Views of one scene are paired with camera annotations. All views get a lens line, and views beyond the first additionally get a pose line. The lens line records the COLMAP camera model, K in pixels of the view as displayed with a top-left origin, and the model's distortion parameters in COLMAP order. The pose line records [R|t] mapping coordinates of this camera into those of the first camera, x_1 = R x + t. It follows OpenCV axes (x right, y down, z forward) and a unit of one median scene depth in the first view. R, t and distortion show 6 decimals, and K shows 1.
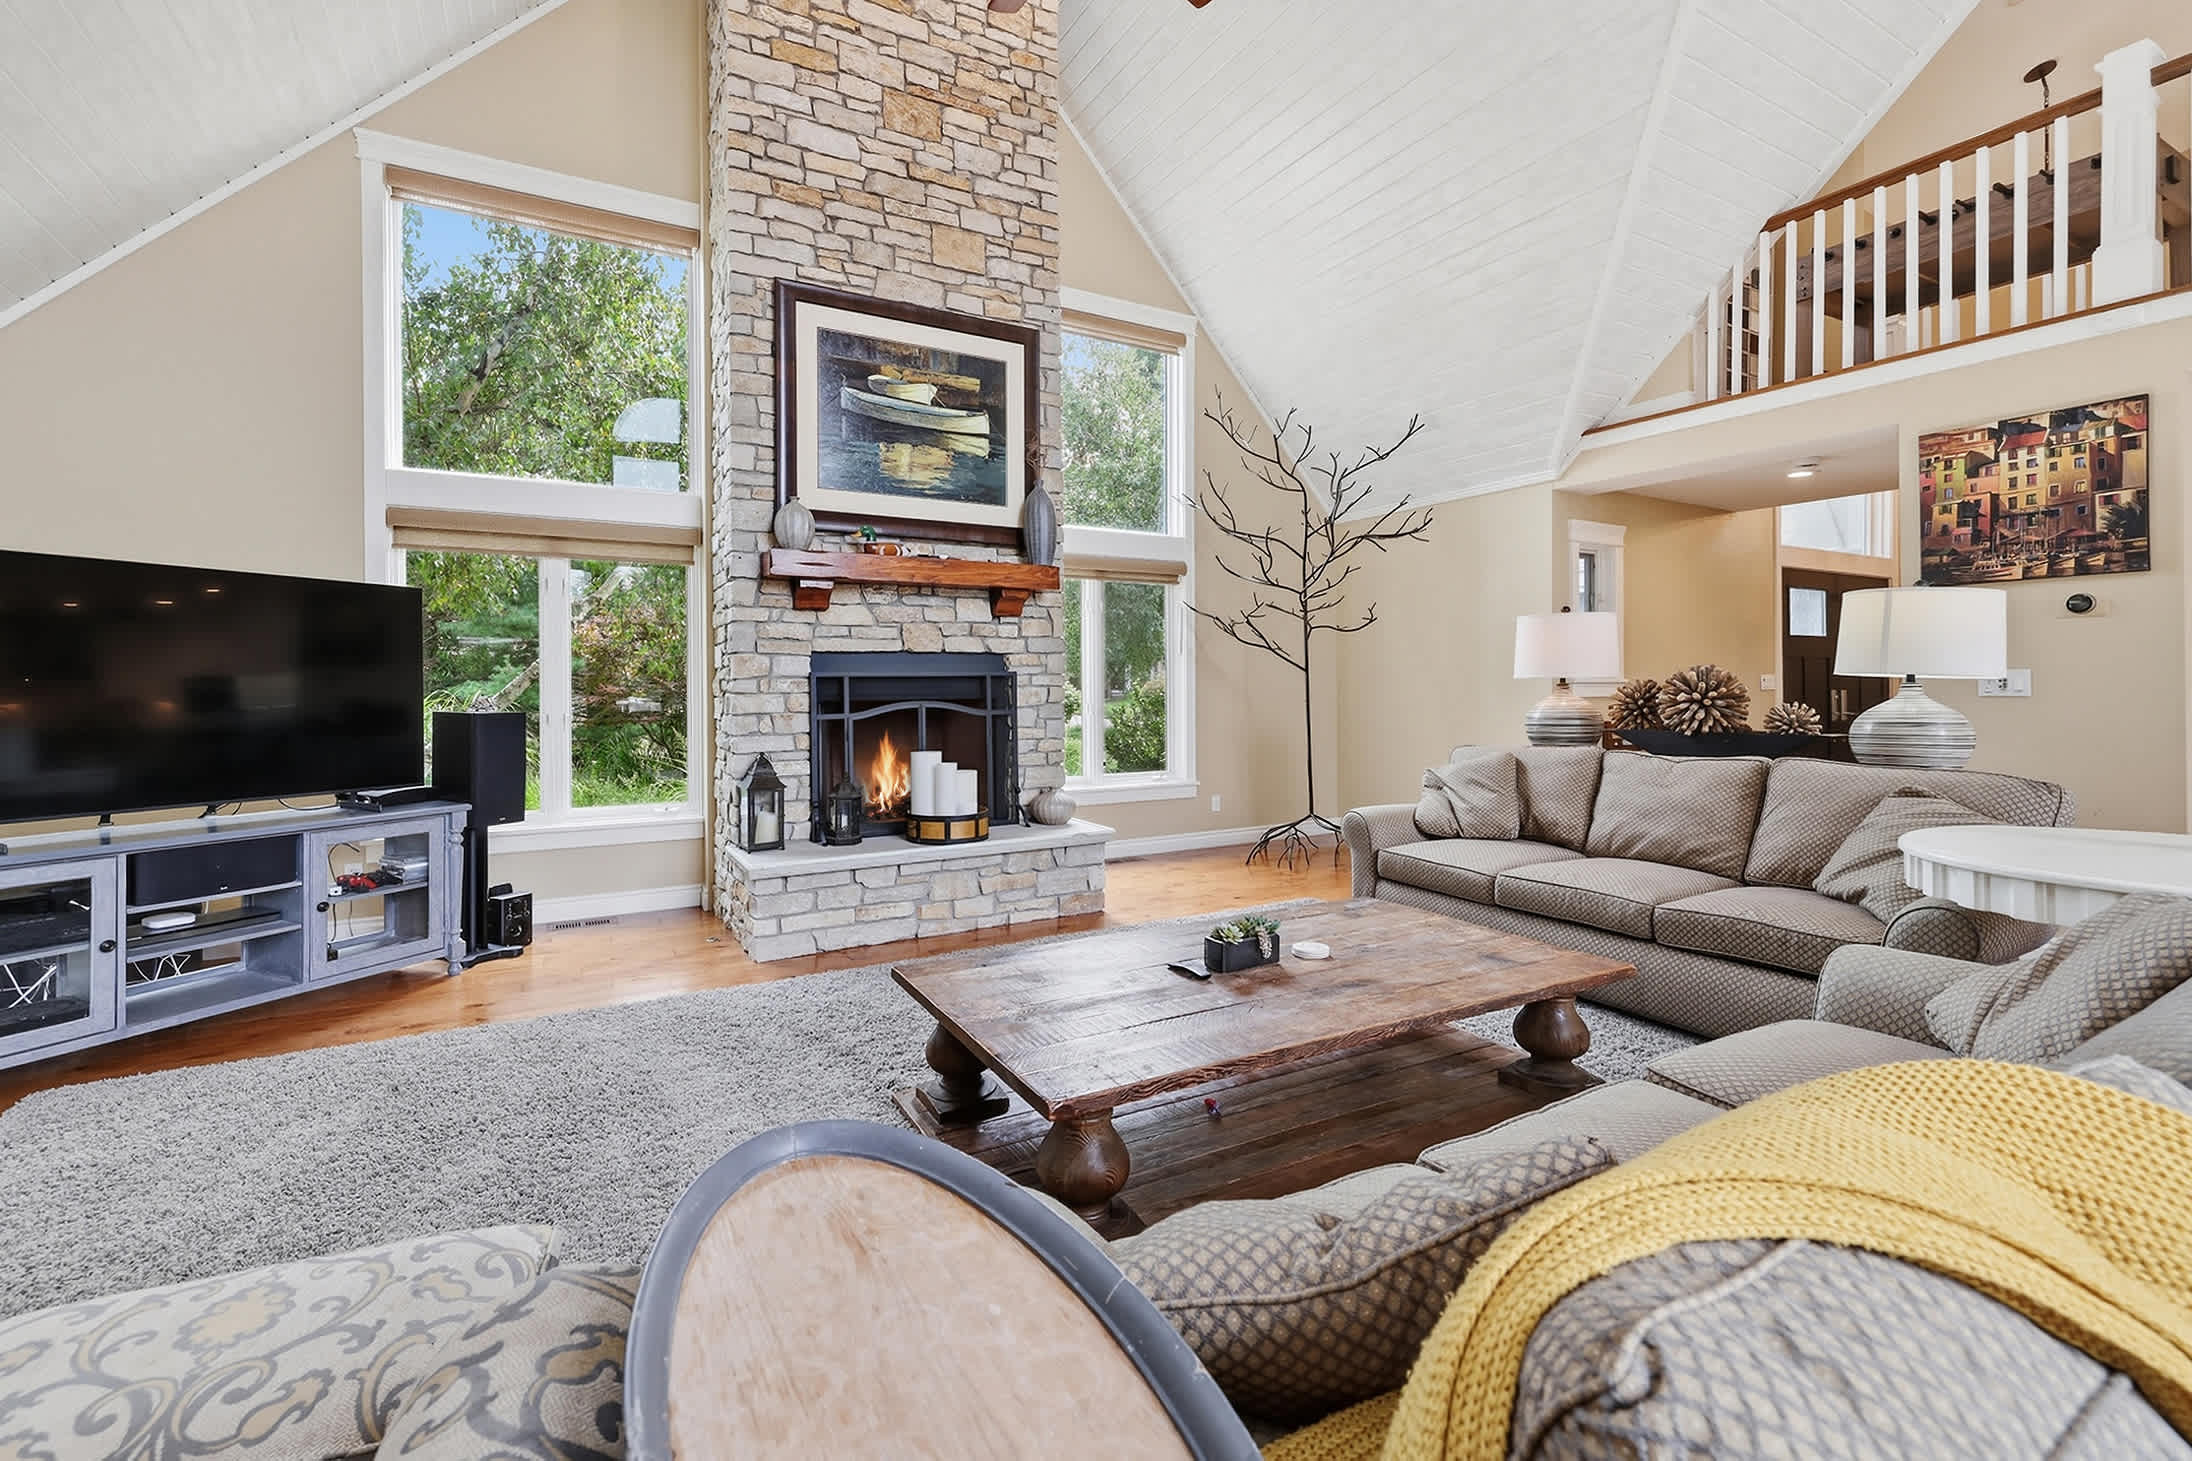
lens RADIAL K [[937.0, 0, 1055.1], [0, 937.0, 688.7], [0, 0, 1]] dist [0.005187, 0.000089]
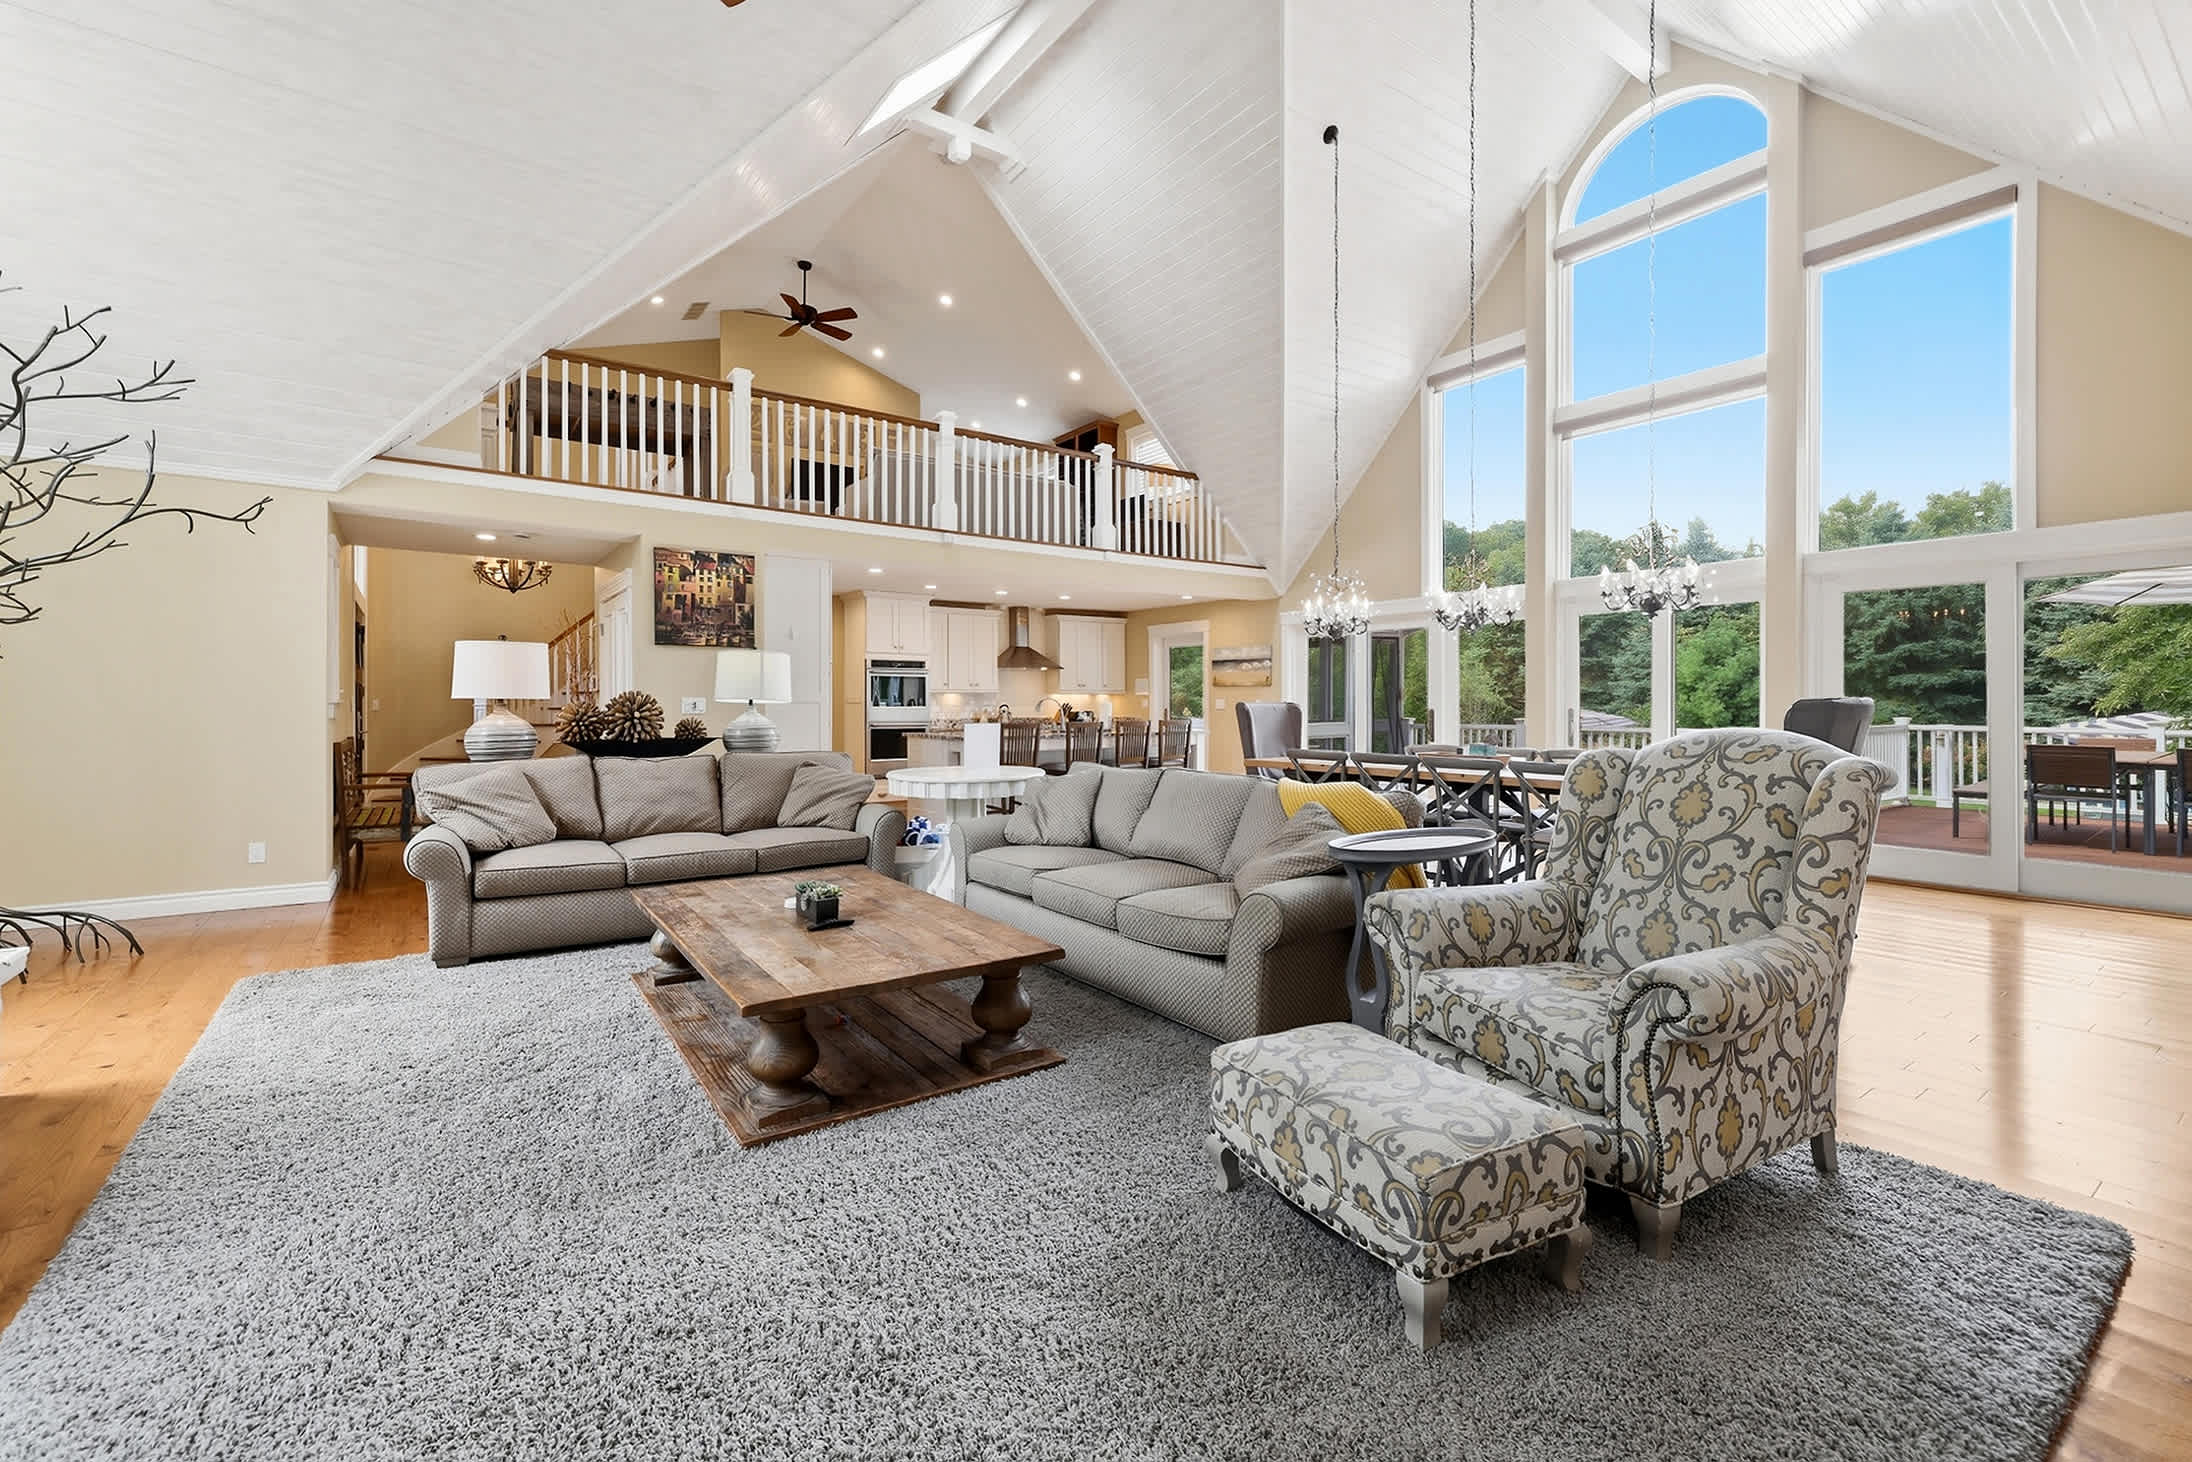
lens RADIAL K [[937.0, 0, 1090.1], [0, 937.0, 705.0], [0, 0, 1]] dist [0.005187, 0.000089]
pose [[-0.126207, 0.008407, 0.991968, -1.065168], [0.003223, 0.999962, -0.008065, 0.010918], [-0.991999, 0.002179, -0.126229, 0.730788]]
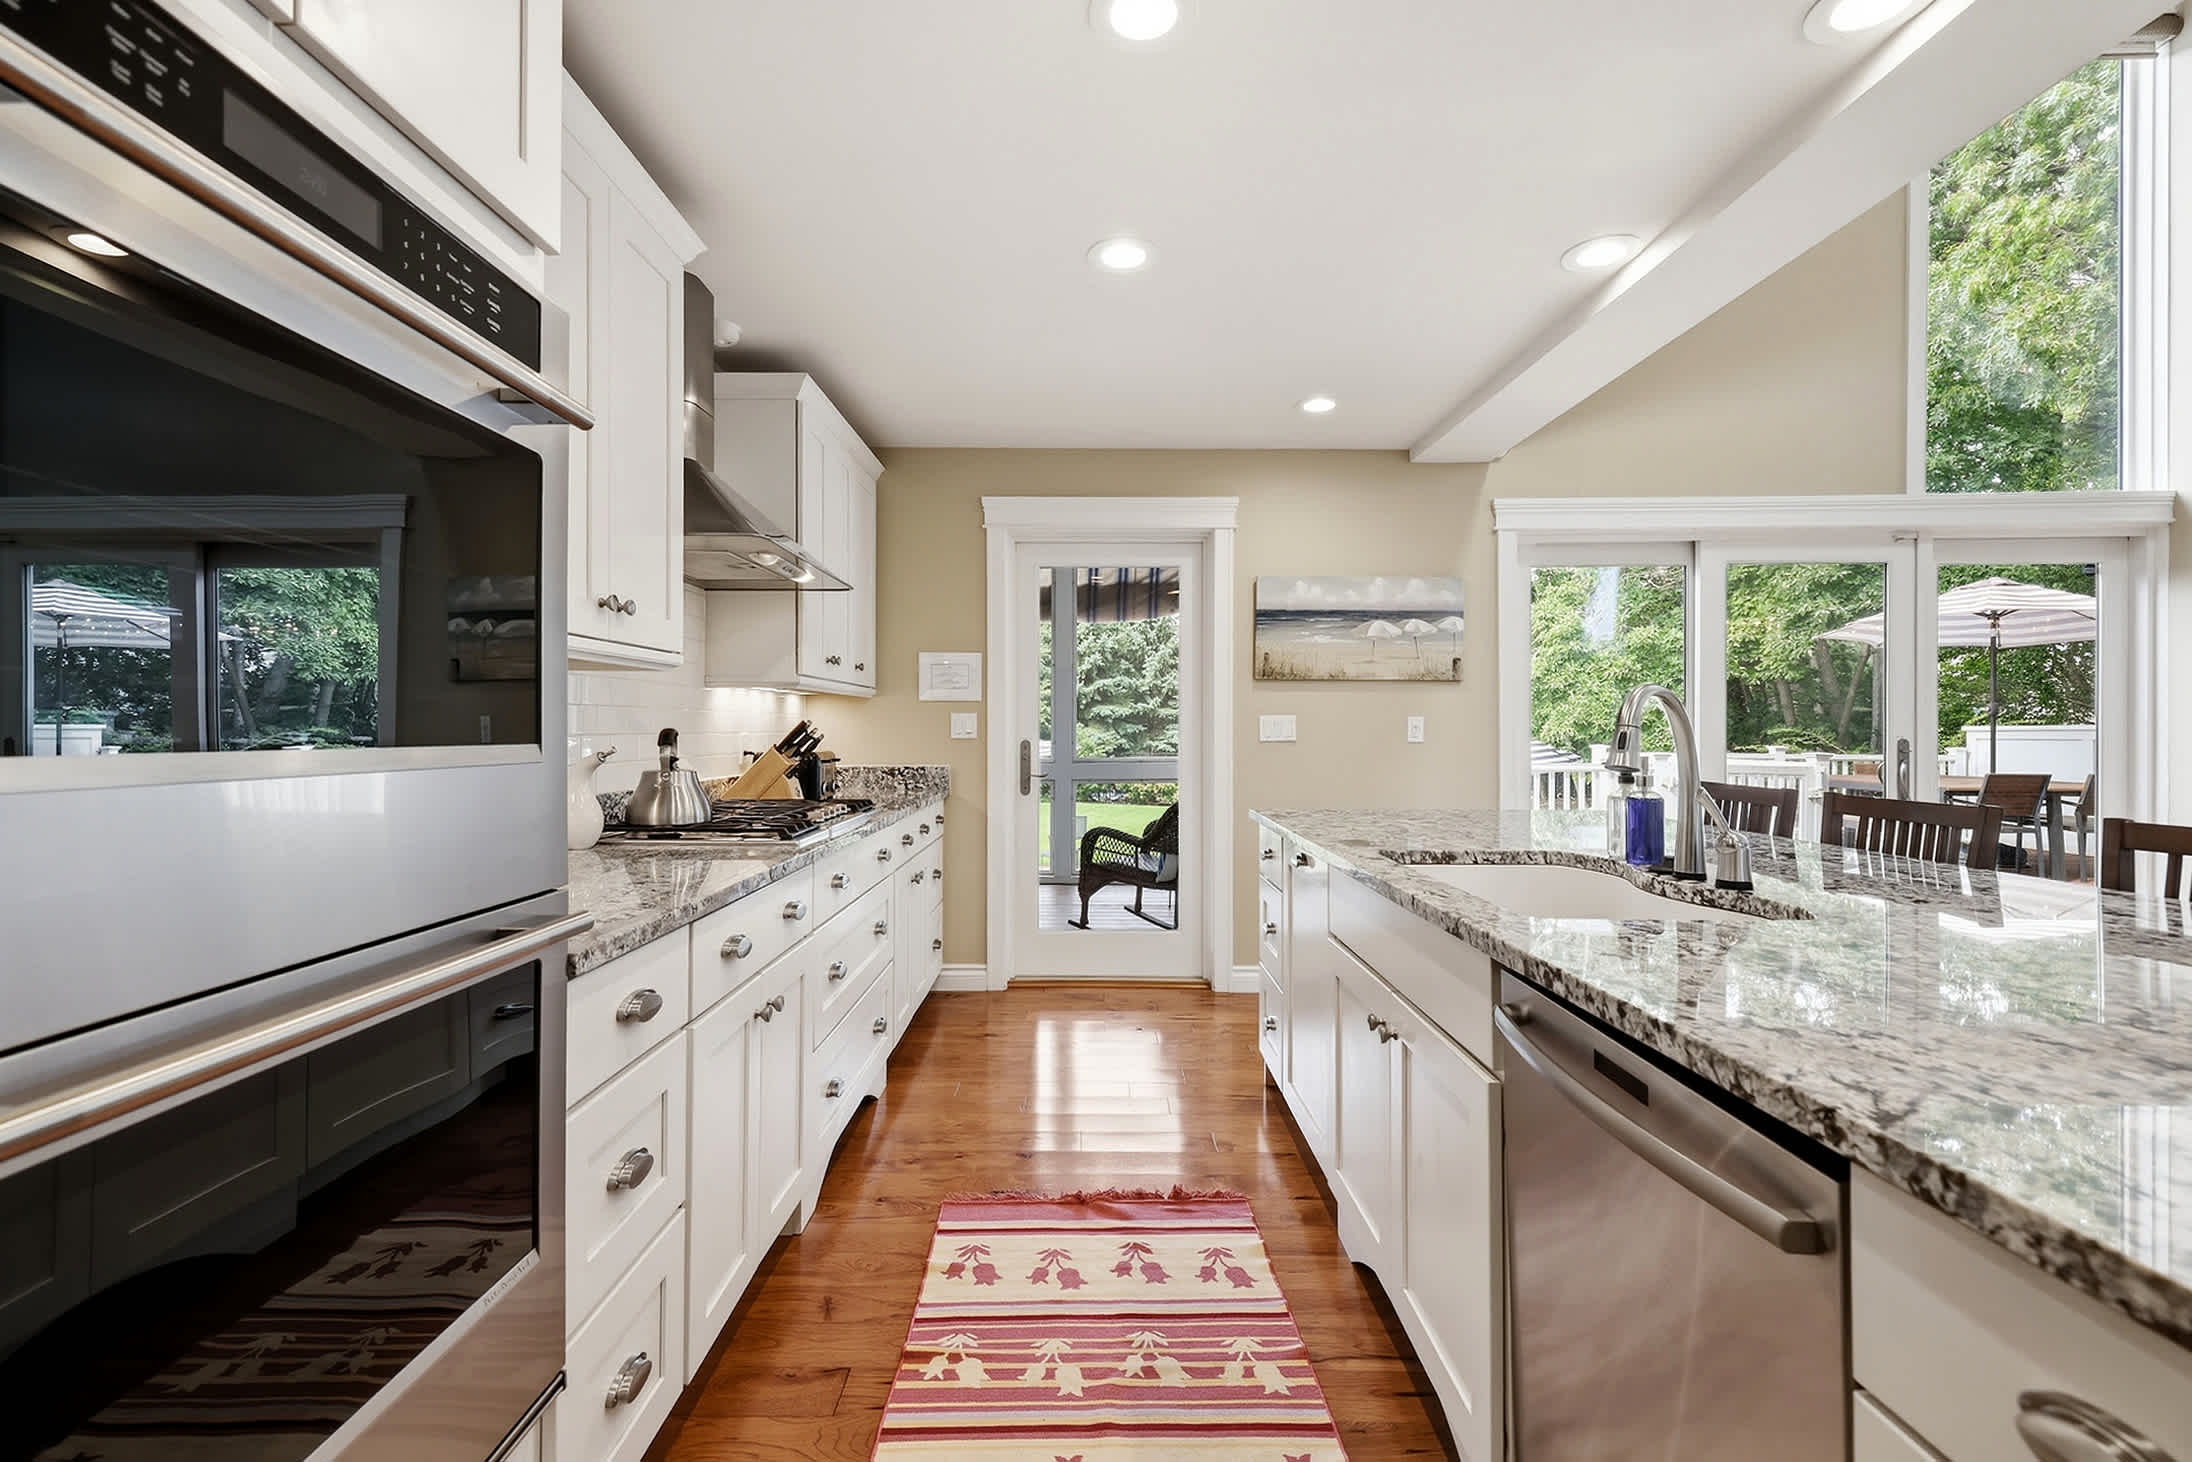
lens RADIAL K [[937.0, 0, 1088.4], [0, 937.0, 730.2], [0, 0, 1]] dist [0.005187, 0.000089]
pose [[-0.882534, 0.010572, 0.470130, 2.371033], [0.009803, 0.999944, -0.004083, -0.018322], [-0.470146, 0.001006, -0.882588, 1.102351]]
